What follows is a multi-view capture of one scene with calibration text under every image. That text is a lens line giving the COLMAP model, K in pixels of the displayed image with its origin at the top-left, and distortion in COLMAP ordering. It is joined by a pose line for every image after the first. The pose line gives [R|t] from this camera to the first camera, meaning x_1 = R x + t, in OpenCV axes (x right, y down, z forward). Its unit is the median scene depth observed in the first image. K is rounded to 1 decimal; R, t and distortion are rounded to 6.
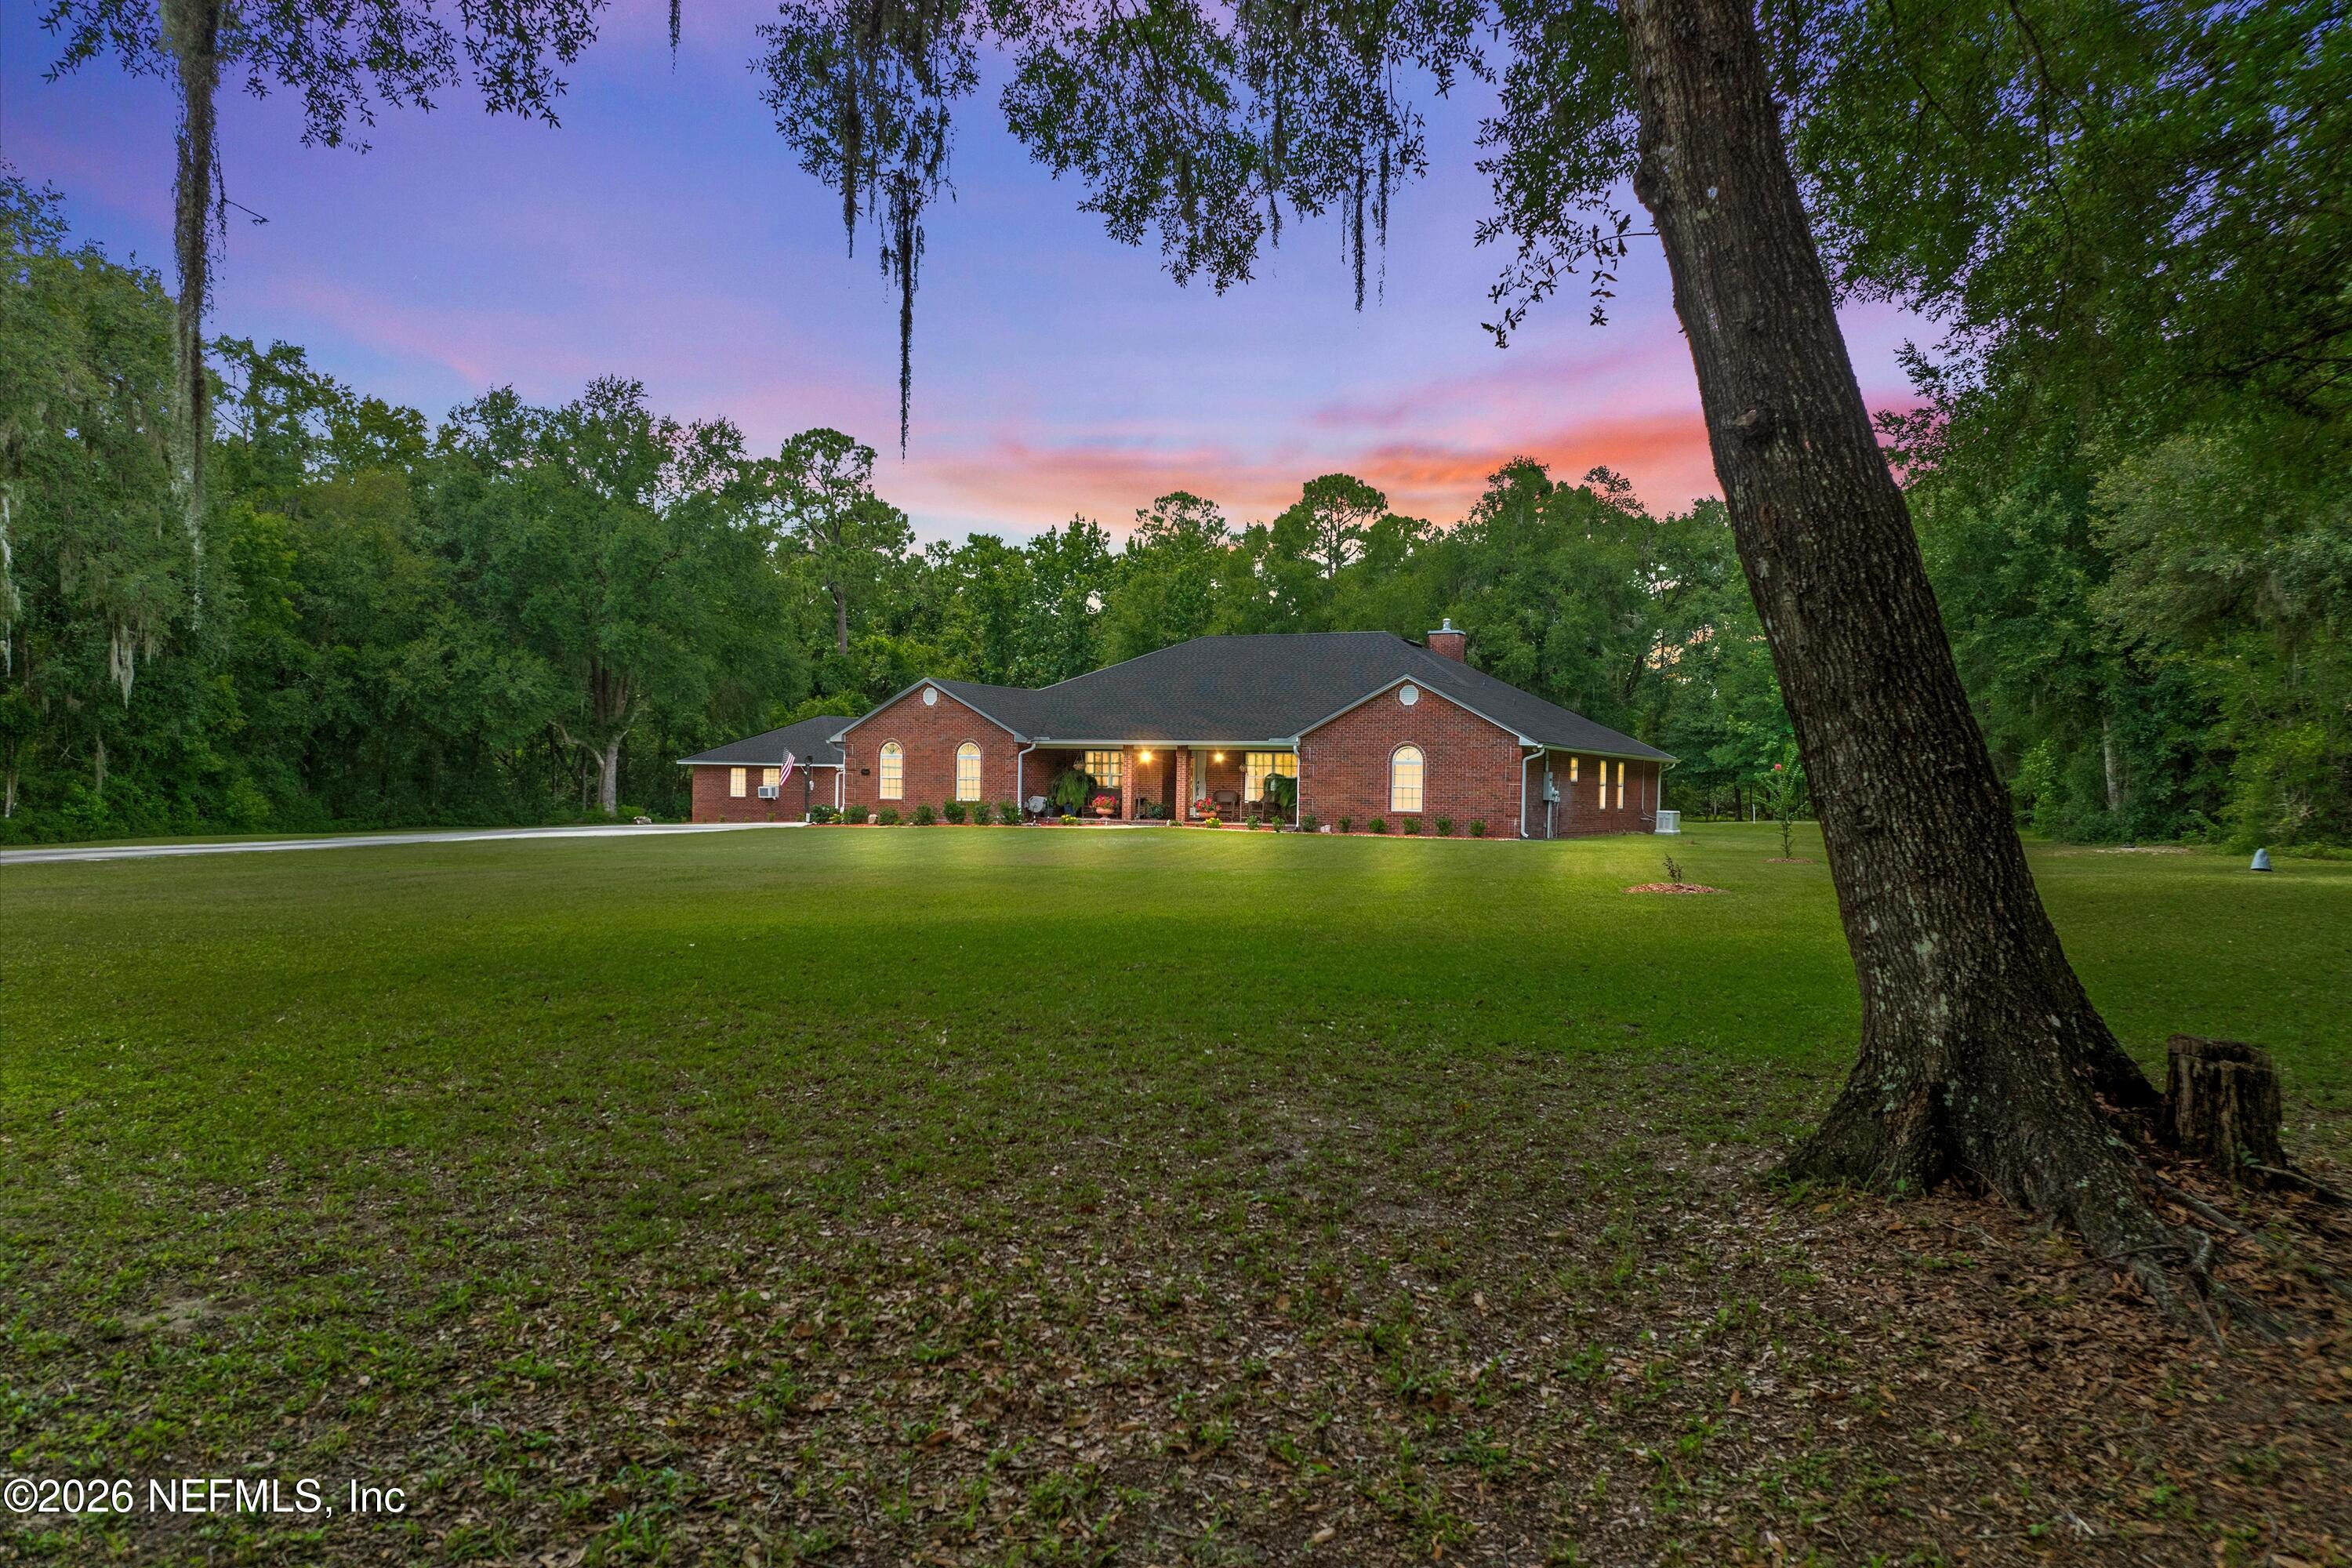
lens RADIAL K [[1675.2, 0, 1174.9], [0, 1675.2, 858.4], [0, 0, 1]] dist [-0.029661, -0.001238]
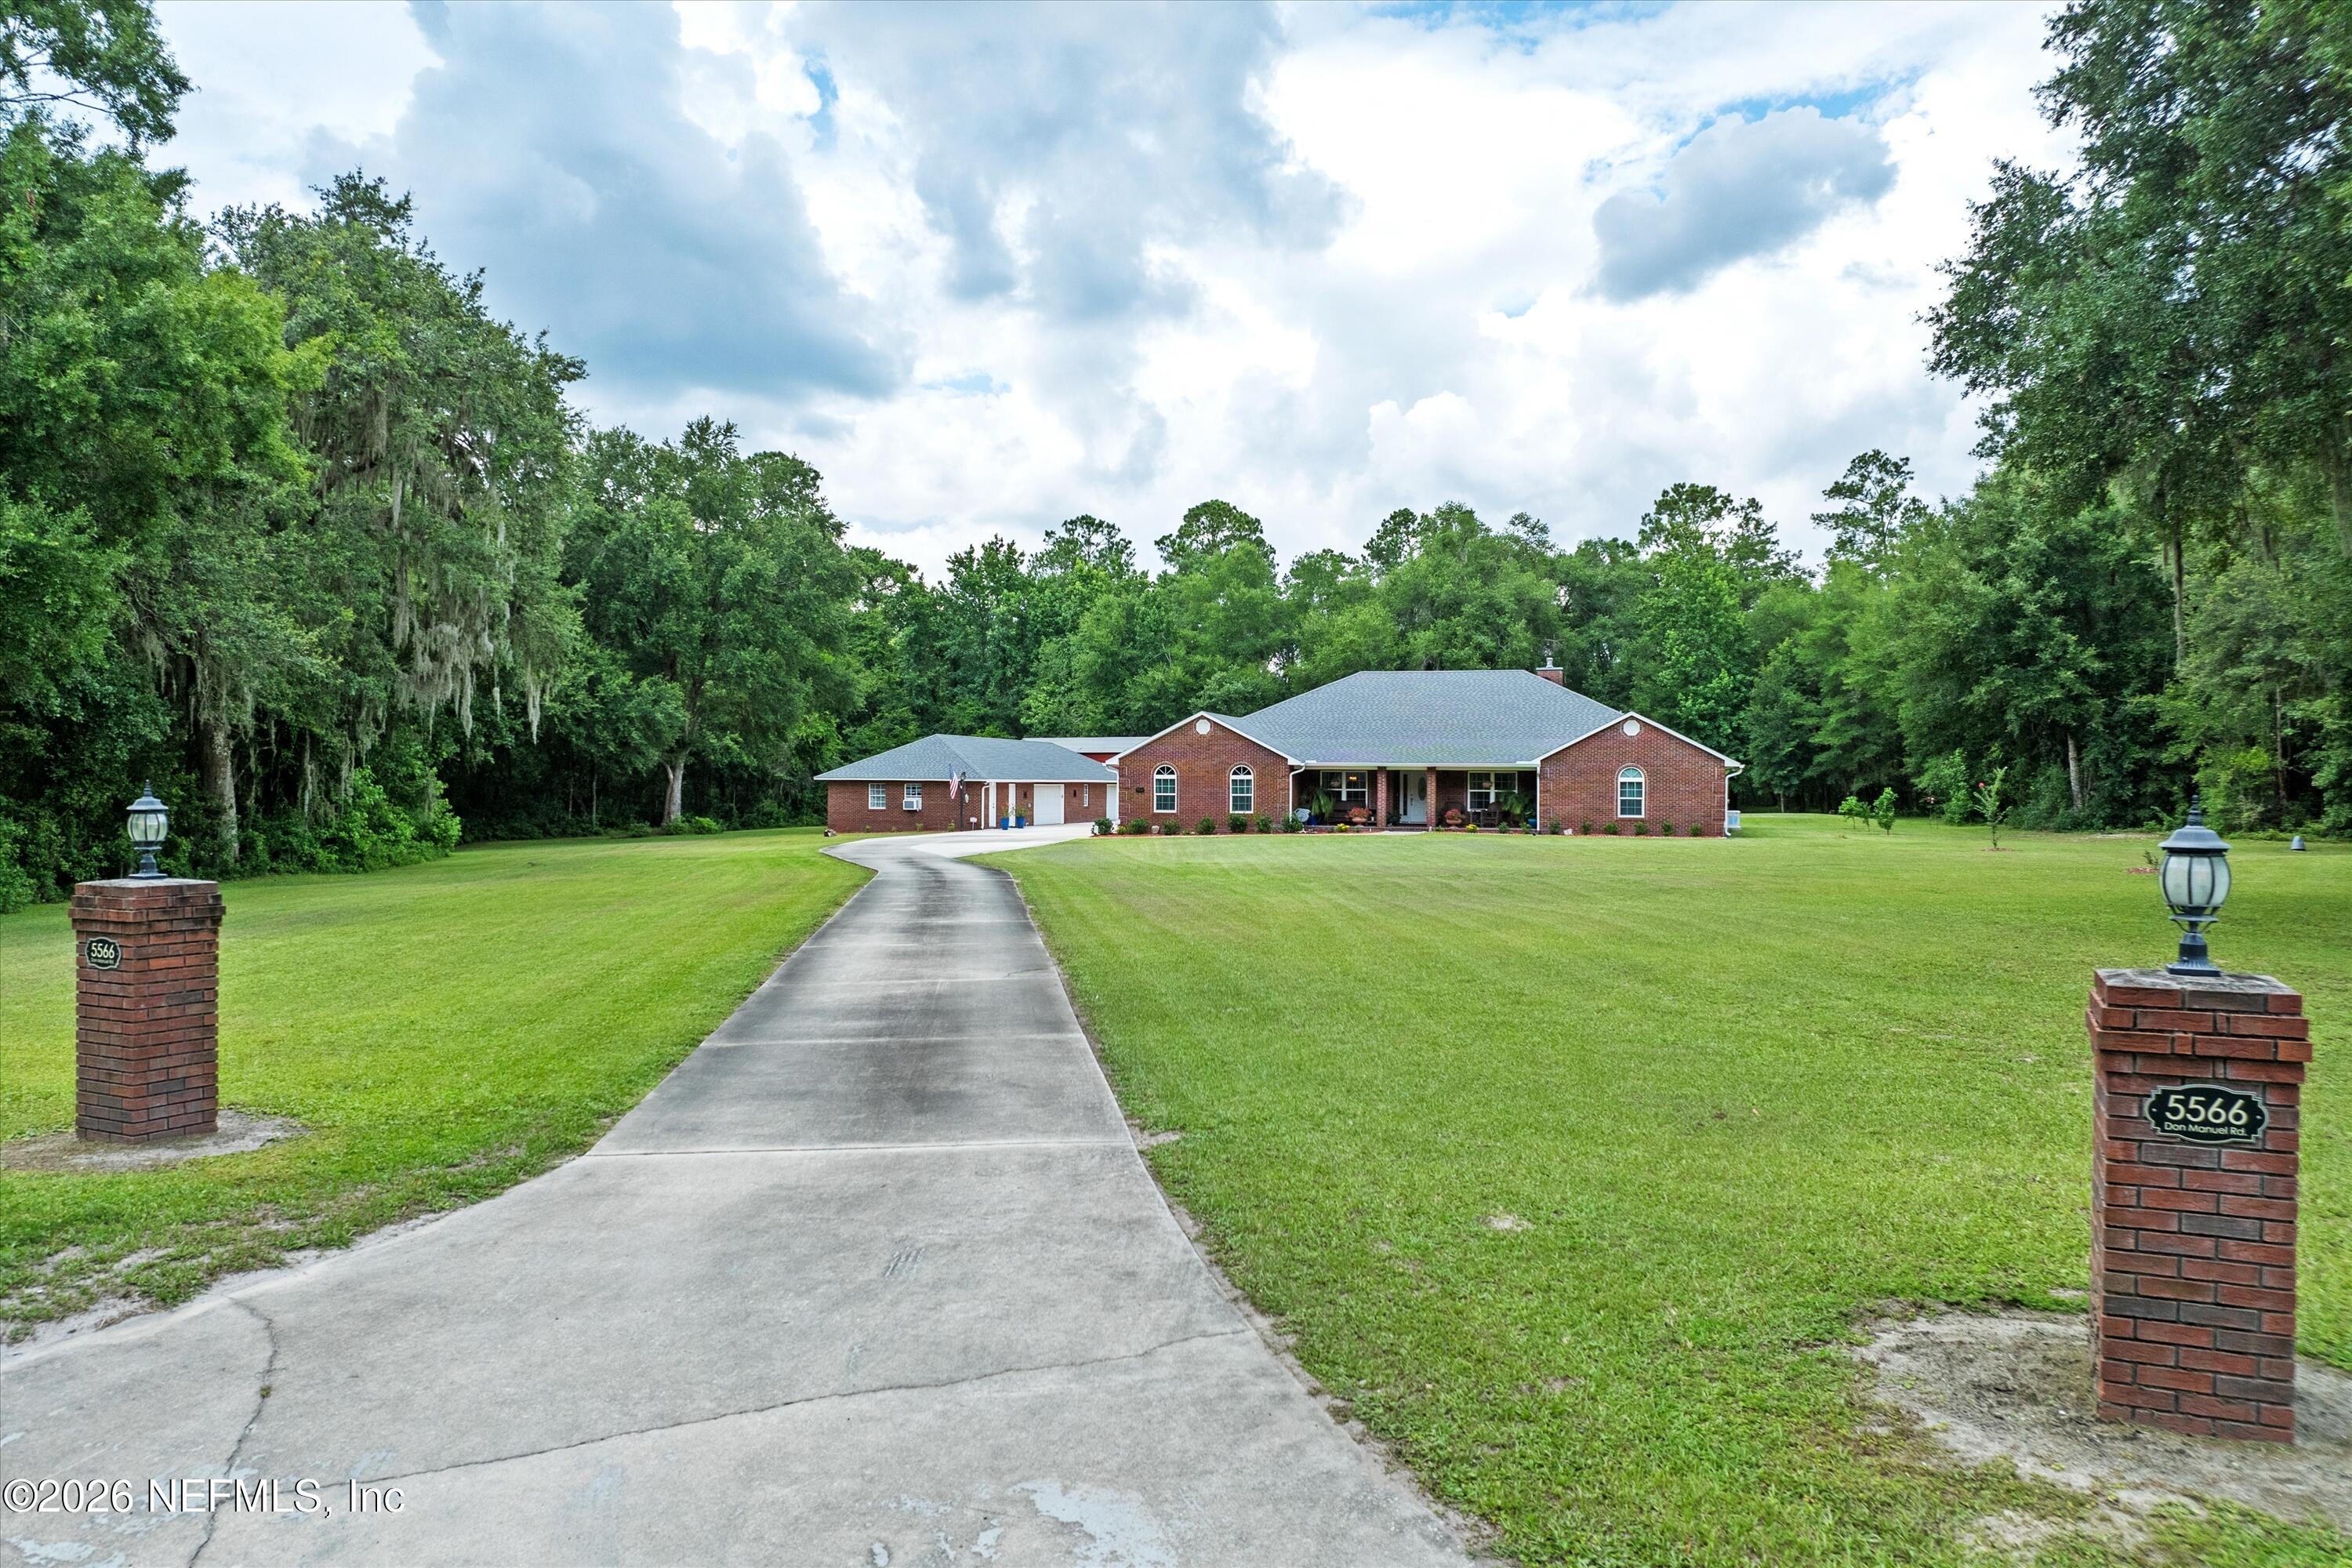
lens RADIAL K [[1675.2, 0, 1174.9], [0, 1675.2, 858.4], [0, 0, 1]] dist [-0.029661, -0.001238]
pose [[0.975640, -0.023816, 0.218082, -0.355763], [0.022329, 0.999708, 0.009282, -0.011690], [-0.218240, -0.004186, 0.975886, -0.138378]]
